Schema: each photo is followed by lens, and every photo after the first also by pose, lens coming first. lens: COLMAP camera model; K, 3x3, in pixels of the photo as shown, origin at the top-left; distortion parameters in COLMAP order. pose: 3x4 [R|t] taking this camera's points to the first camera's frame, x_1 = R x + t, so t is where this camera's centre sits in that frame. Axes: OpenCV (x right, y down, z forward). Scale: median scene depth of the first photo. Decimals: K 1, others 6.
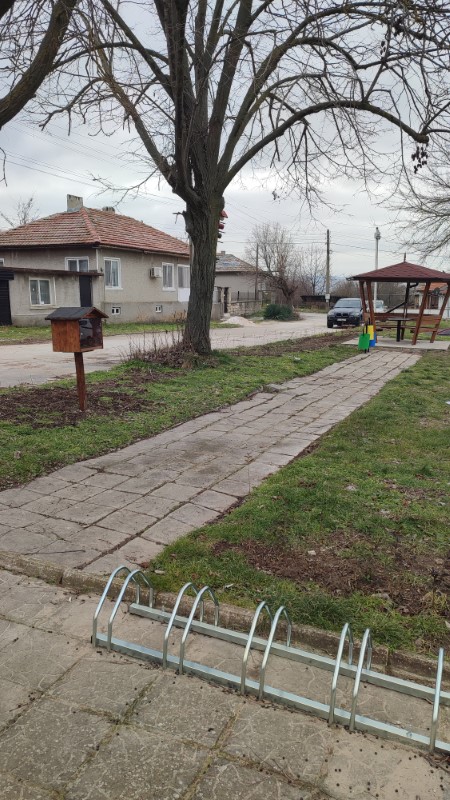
lens RADIAL K [[587.1, 0, 225.9], [0, 587.1, 402.4], [0, 0, 1]] dist [-0.000039, 0.000835]
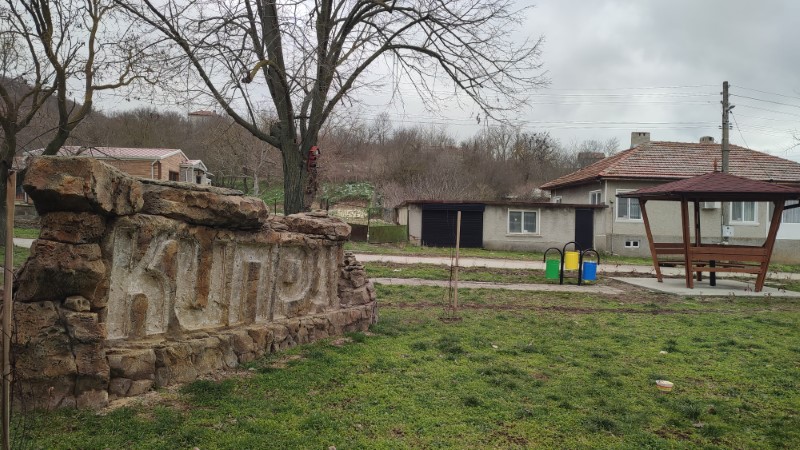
lens RADIAL K [[587.1, 0, 399.7], [0, 587.1, 224.1], [0, 0, 1]] dist [-0.000039, 0.000835]
pose [[0.458000, 0.001075, -0.888951, 0.511680], [-0.184701, 0.978291, -0.093978, -0.028811], [0.869552, 0.207233, 0.448256, 0.248570]]
